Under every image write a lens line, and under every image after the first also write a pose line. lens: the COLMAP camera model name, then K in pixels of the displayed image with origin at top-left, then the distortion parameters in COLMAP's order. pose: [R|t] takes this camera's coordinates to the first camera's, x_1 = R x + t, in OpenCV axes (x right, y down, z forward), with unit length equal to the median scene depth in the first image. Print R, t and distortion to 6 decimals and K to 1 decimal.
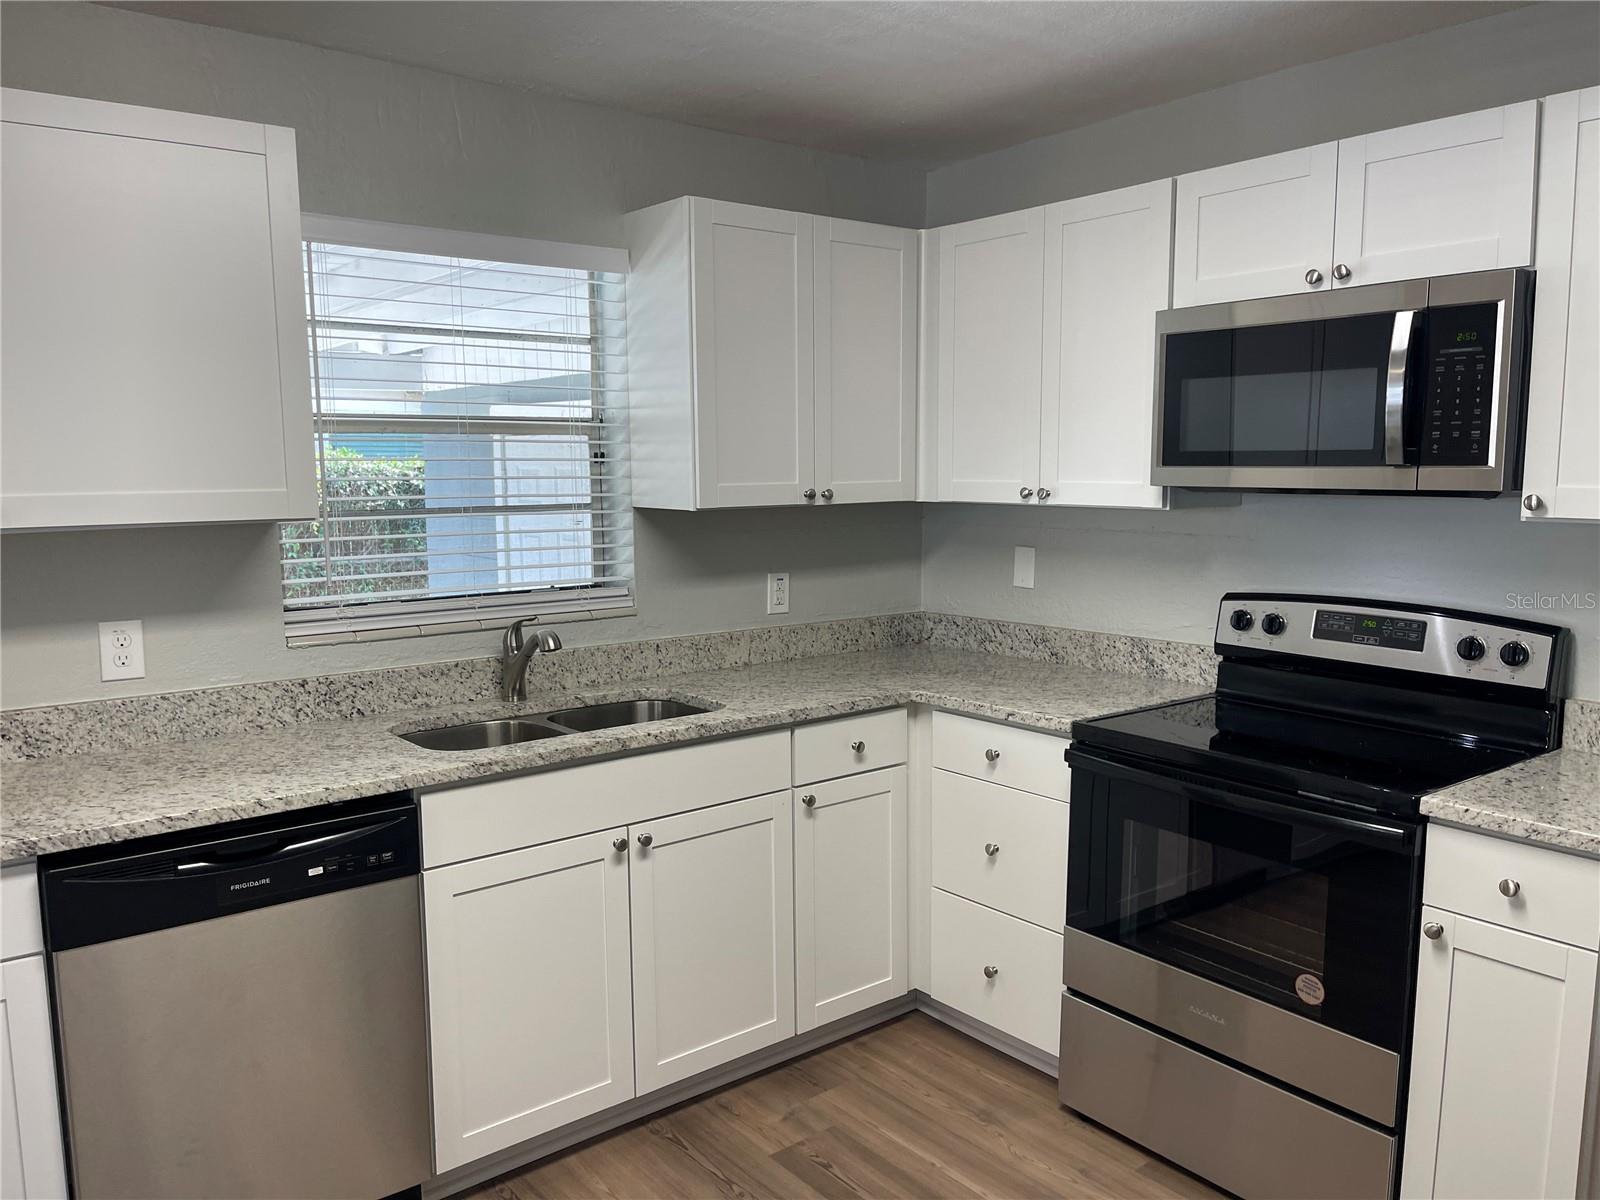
lens RADIAL K [[1207.4, 0, 804.4], [0, 1207.4, 603.6], [0, 0, 1]] dist [0.021587, -0.007979]
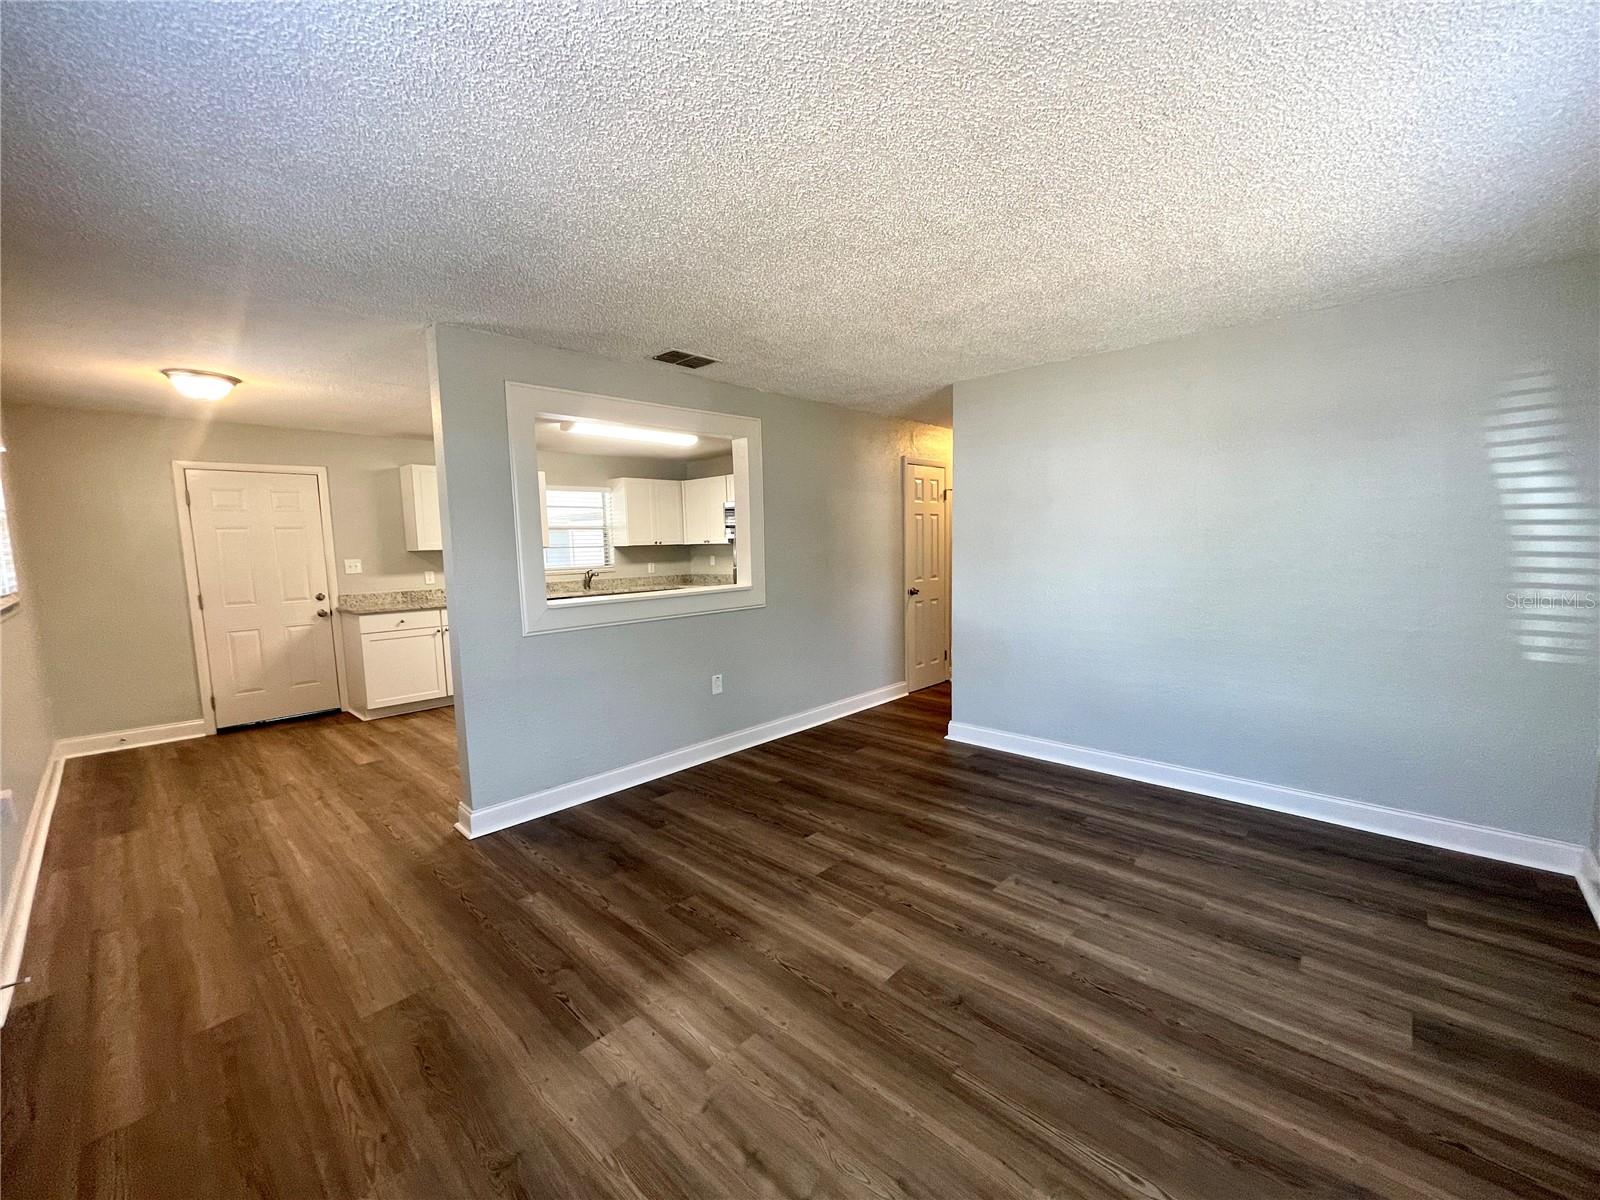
lens RADIAL K [[642.0, 0, 792.0], [0, 642.0, 604.8], [0, 0, 1]] dist [-0.005377, -0.000642]
pose [[0.991975, -0.032817, 0.122101, 0.224614], [0.035809, 0.999108, -0.022391, 0.224732], [-0.121257, 0.026584, 0.992265, -1.489358]]
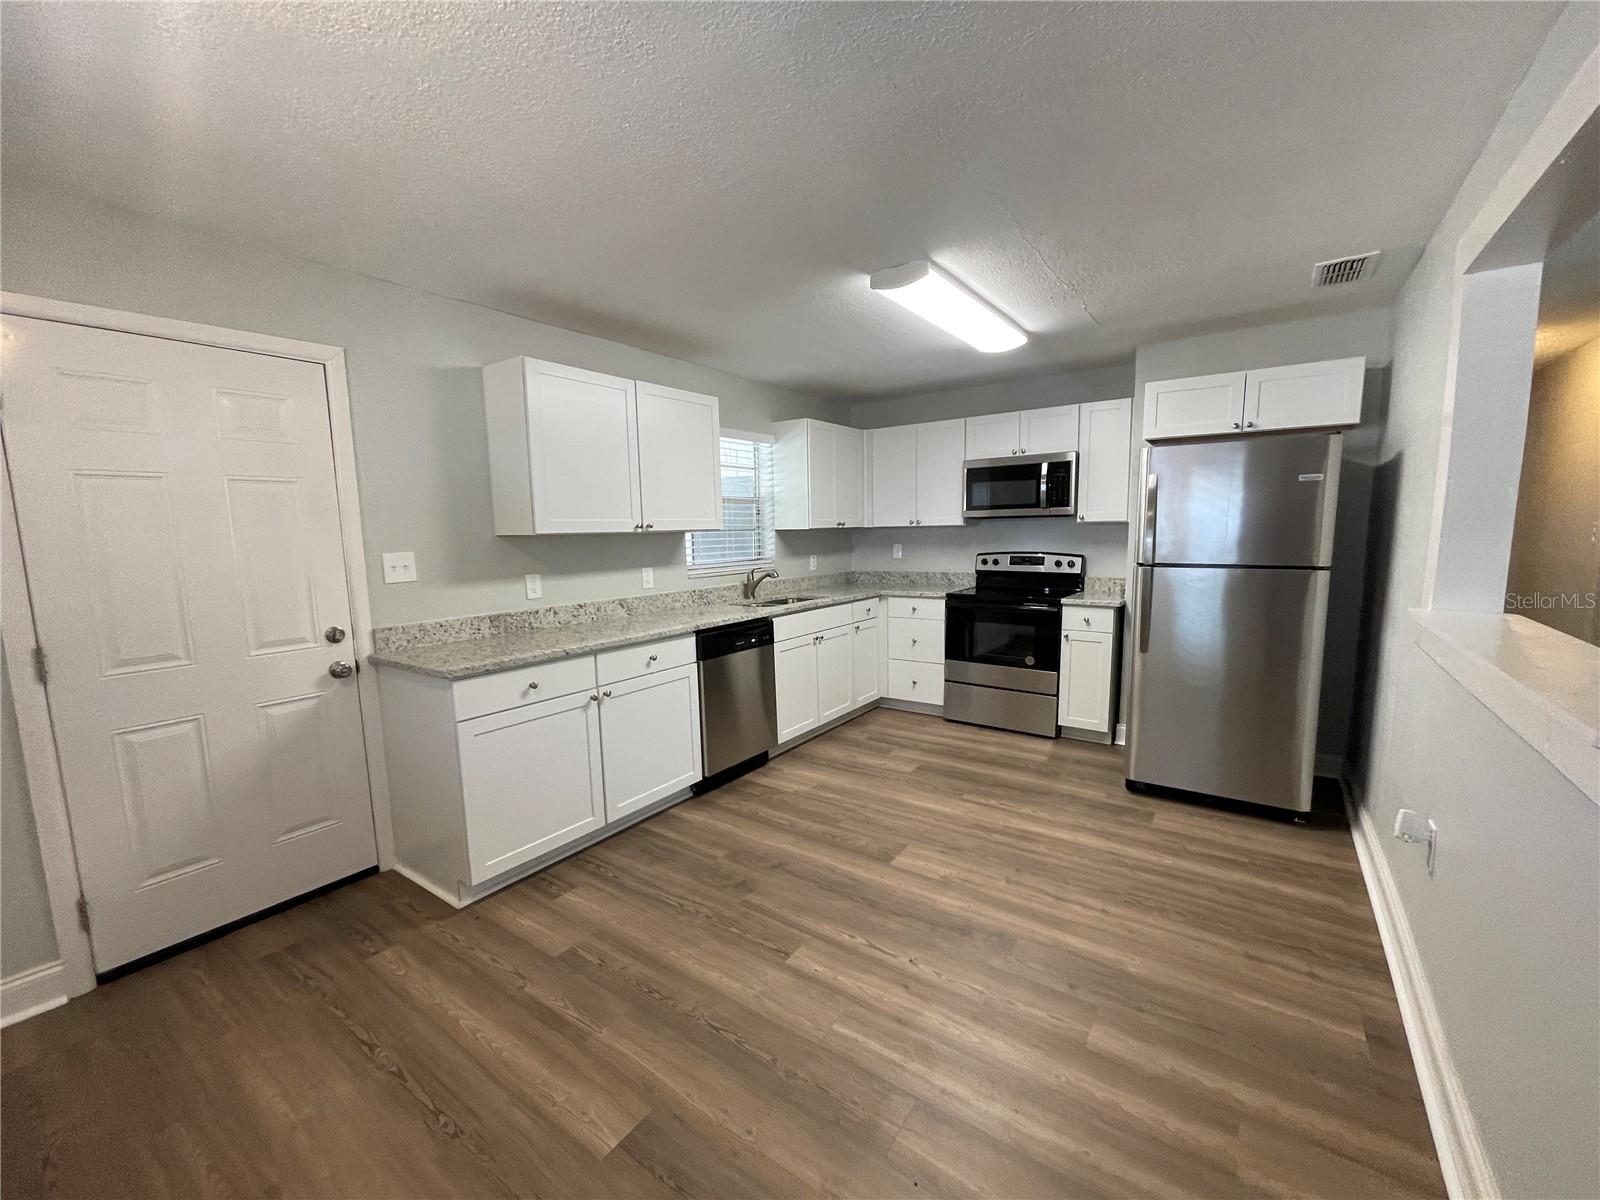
lens RADIAL K [[642.0, 0, 801.1], [0, 642.0, 607.0], [0, 0, 1]] dist [-0.005377, -0.000642]
pose [[0.964361, -0.048182, 0.260168, -0.530516], [0.047818, 0.998826, 0.007732, 0.096282], [-0.260235, 0.004985, 0.965532, -0.460626]]
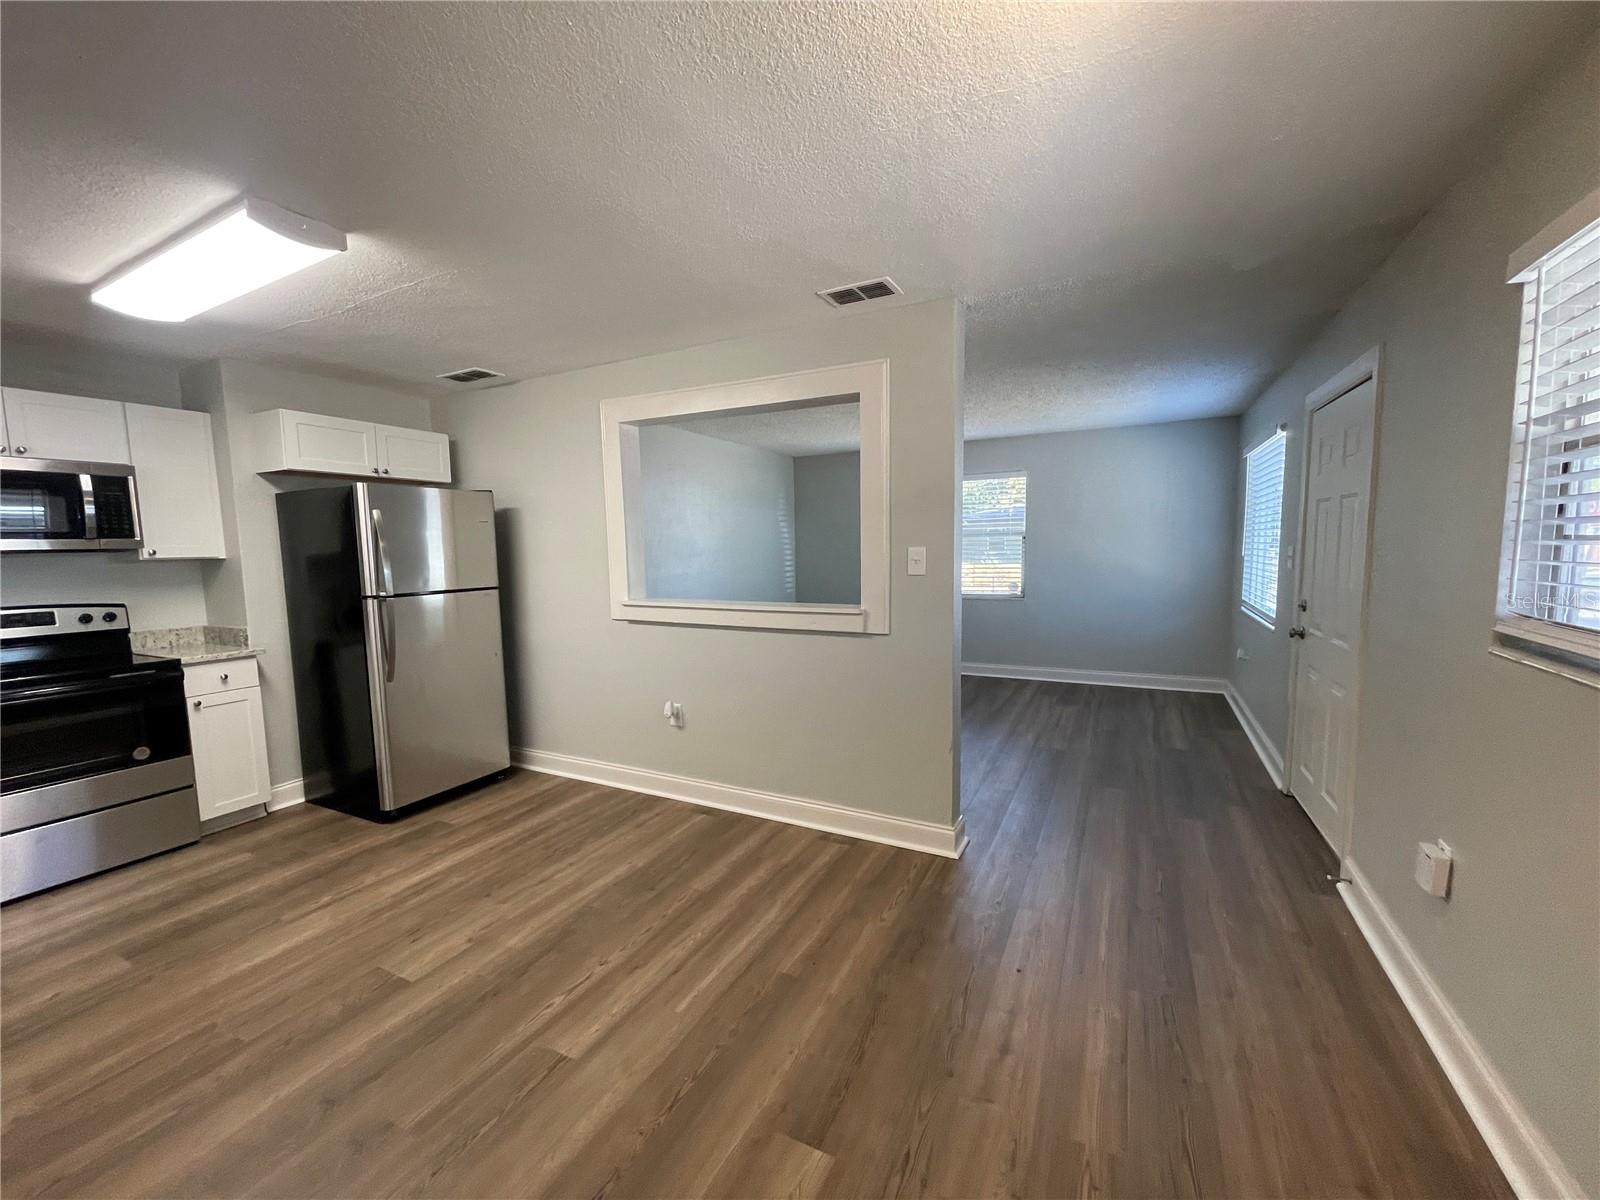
lens RADIAL K [[642.0, 0, 792.0], [0, 642.0, 615.6], [0, 0, 1]] dist [-0.005377, -0.000642]
pose [[-0.393195, -0.092096, 0.914831, -0.977148], [0.127496, 0.979898, 0.153444, 0.014277], [-0.910573, 0.176971, -0.373549, 0.193237]]
